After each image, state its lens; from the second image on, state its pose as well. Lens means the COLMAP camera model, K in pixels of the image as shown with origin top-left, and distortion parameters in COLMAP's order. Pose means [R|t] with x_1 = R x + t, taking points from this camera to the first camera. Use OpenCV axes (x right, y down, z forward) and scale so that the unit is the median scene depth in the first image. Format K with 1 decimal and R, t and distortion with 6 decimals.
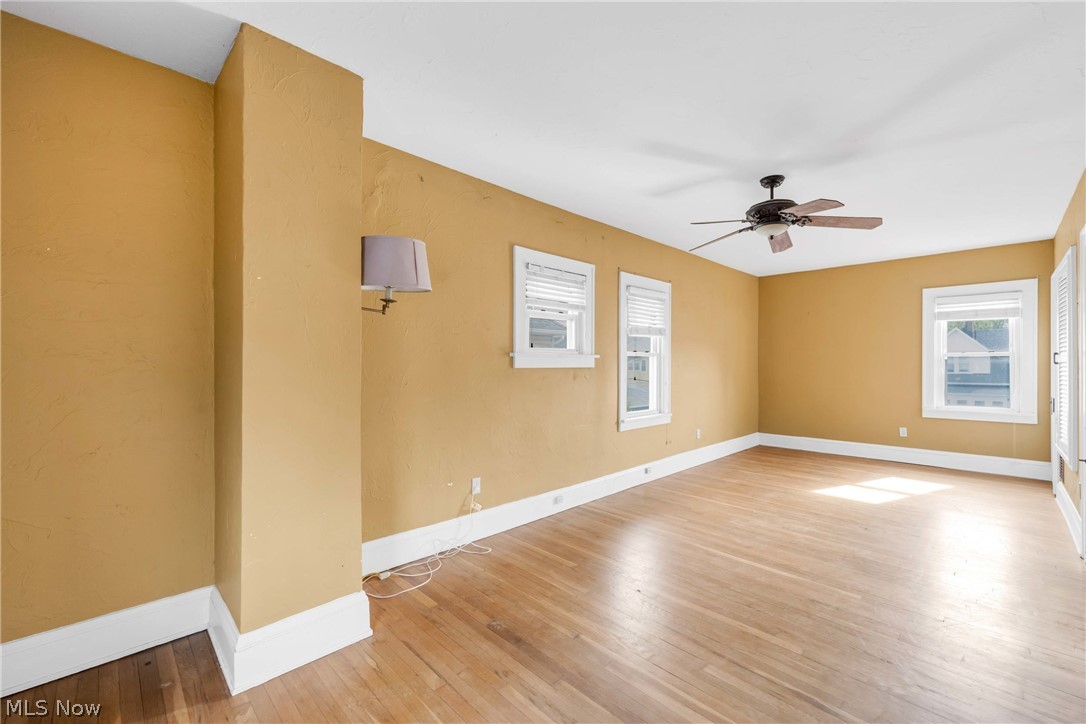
lens RADIAL K [[450.1, 0, 545.7], [0, 450.1, 361.0], [0, 0, 1]] dist [0.001719, 0.000062]
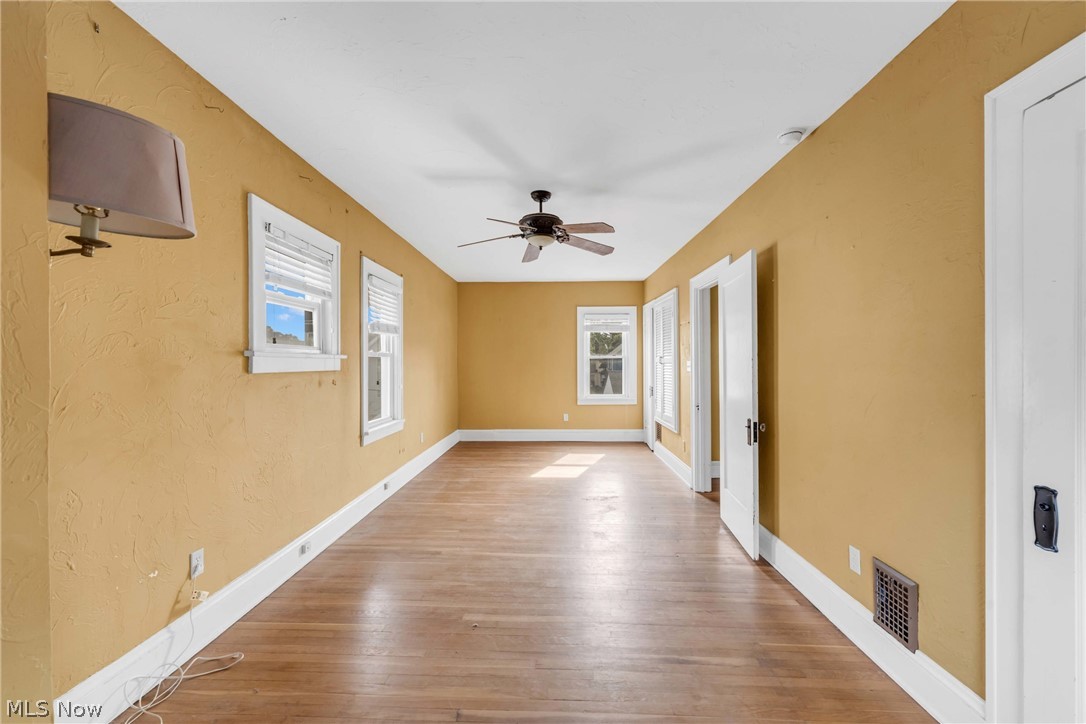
lens RADIAL K [[450.1, 0, 545.7], [0, 450.1, 361.0], [0, 0, 1]] dist [0.001719, 0.000062]
pose [[0.724009, 0.000404, 0.689790, -0.182251], [-0.000014, 1.000000, -0.000571, -0.002085], [-0.689790, 0.000404, 0.724009, 0.165645]]
